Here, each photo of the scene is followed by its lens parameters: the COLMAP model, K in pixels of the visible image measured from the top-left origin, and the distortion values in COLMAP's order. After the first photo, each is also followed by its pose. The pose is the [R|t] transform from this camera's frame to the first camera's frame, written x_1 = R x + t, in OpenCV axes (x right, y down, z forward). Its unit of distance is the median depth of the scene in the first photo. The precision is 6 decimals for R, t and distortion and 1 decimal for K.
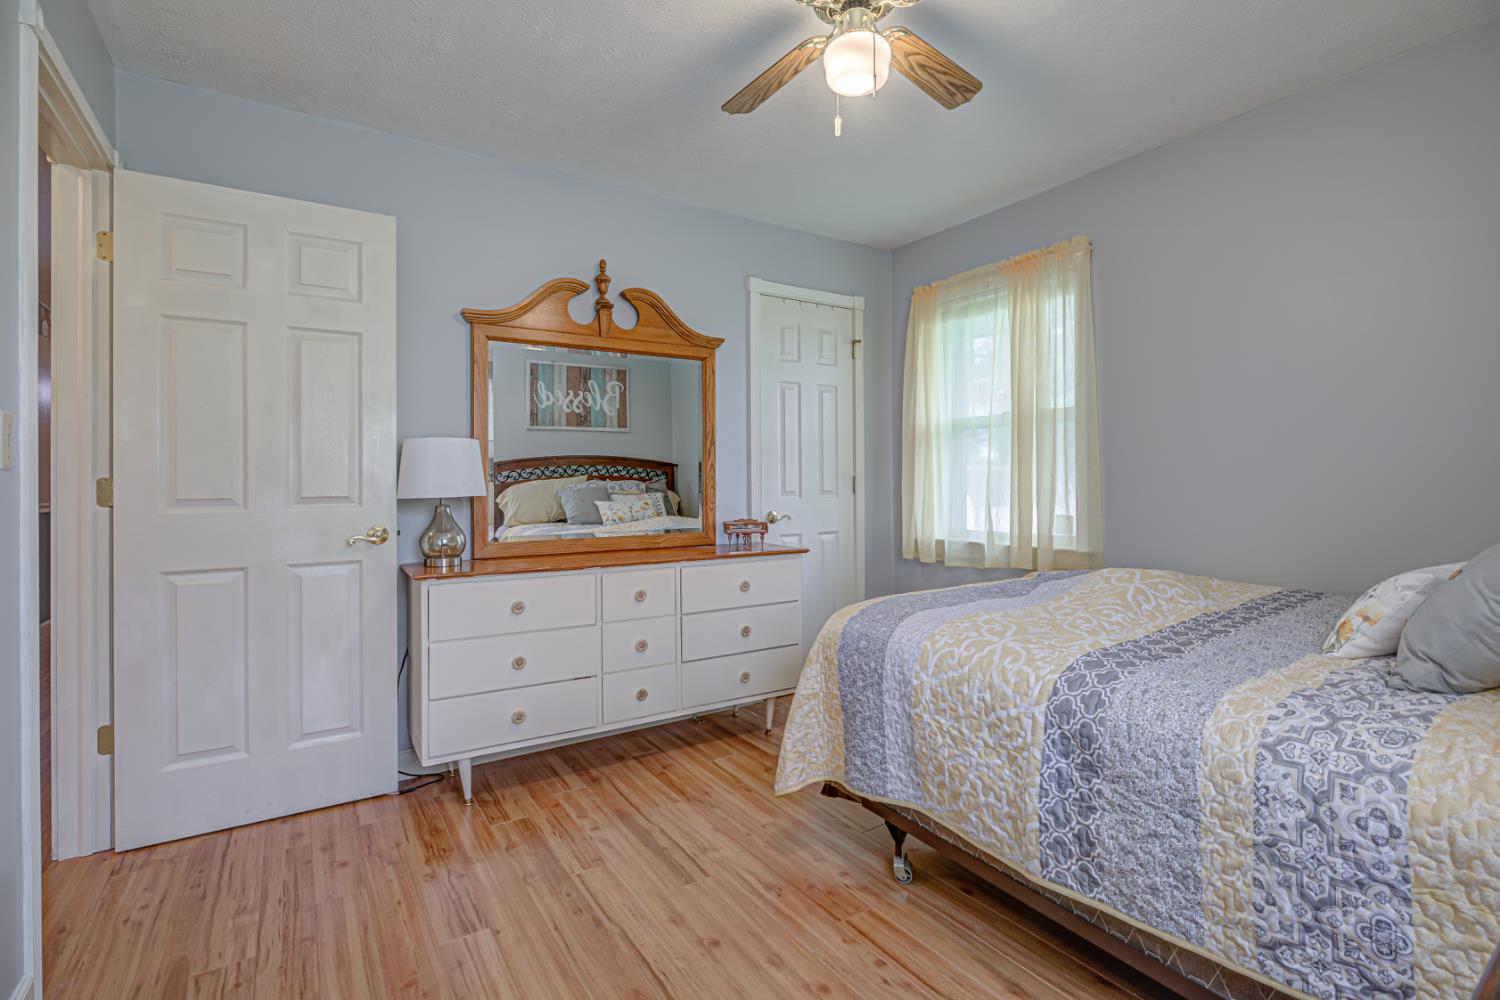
lens RADIAL K [[687.1, 0, 746.3], [0, 687.1, 488.7], [0, 0, 1]] dist [-0.009888, 0.001167]
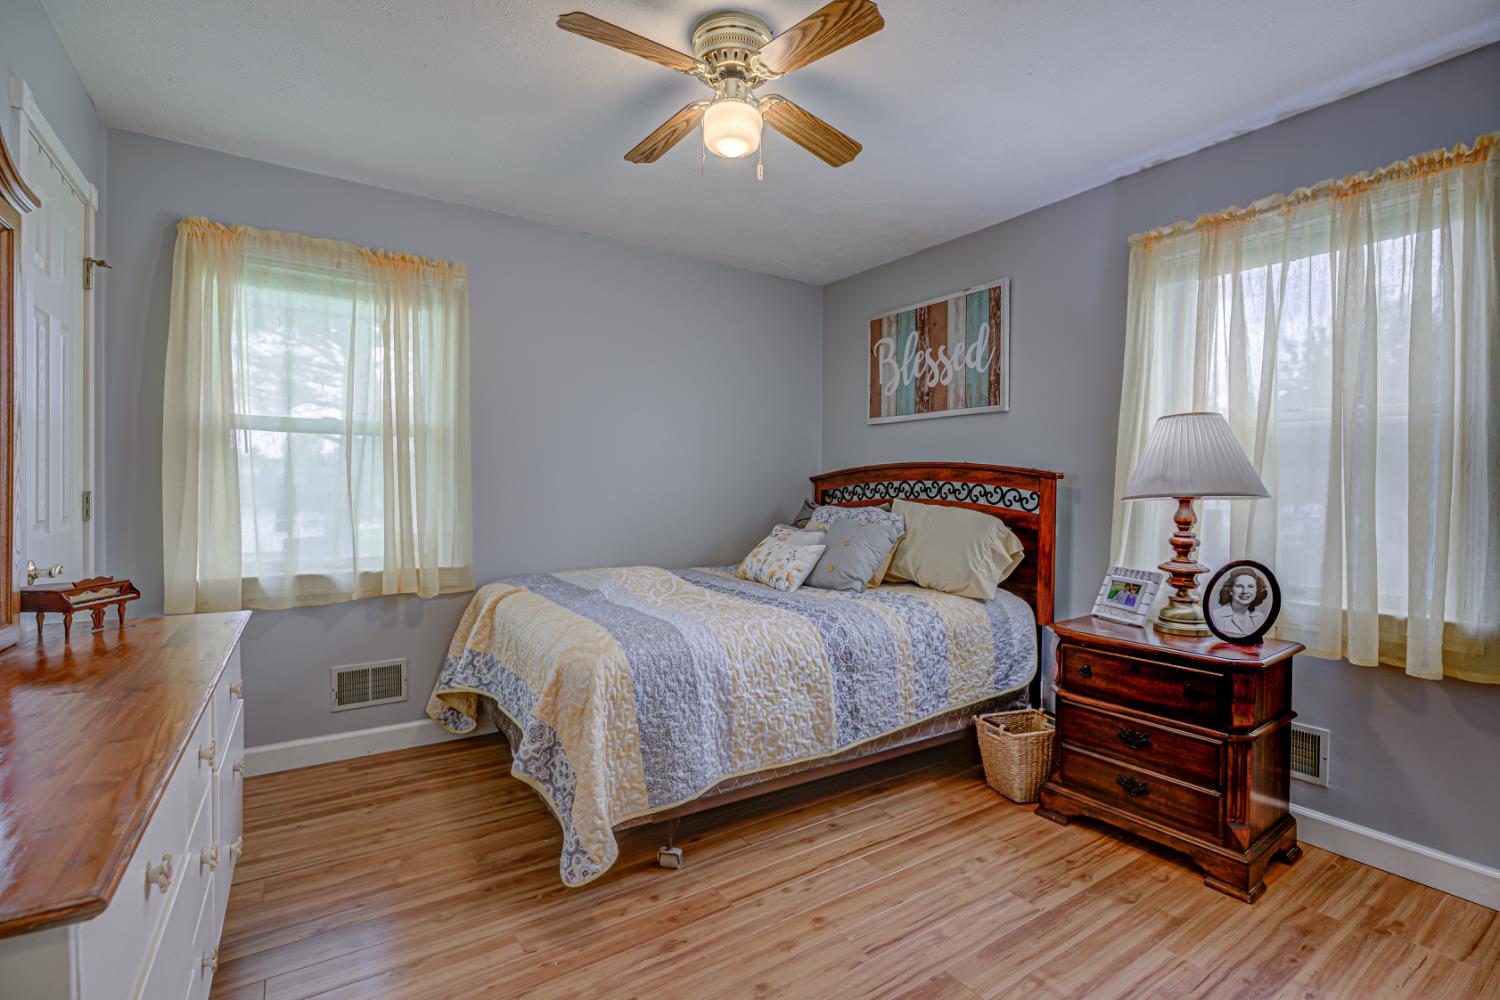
lens RADIAL K [[687.1, 0, 749.3], [0, 687.1, 502.5], [0, 0, 1]] dist [-0.009888, 0.001167]
pose [[-0.007140, -0.012358, 0.999898, -1.080812], [0.000439, 0.999923, 0.012362, -0.037158], [-0.999974, 0.000527, -0.007134, 1.099577]]
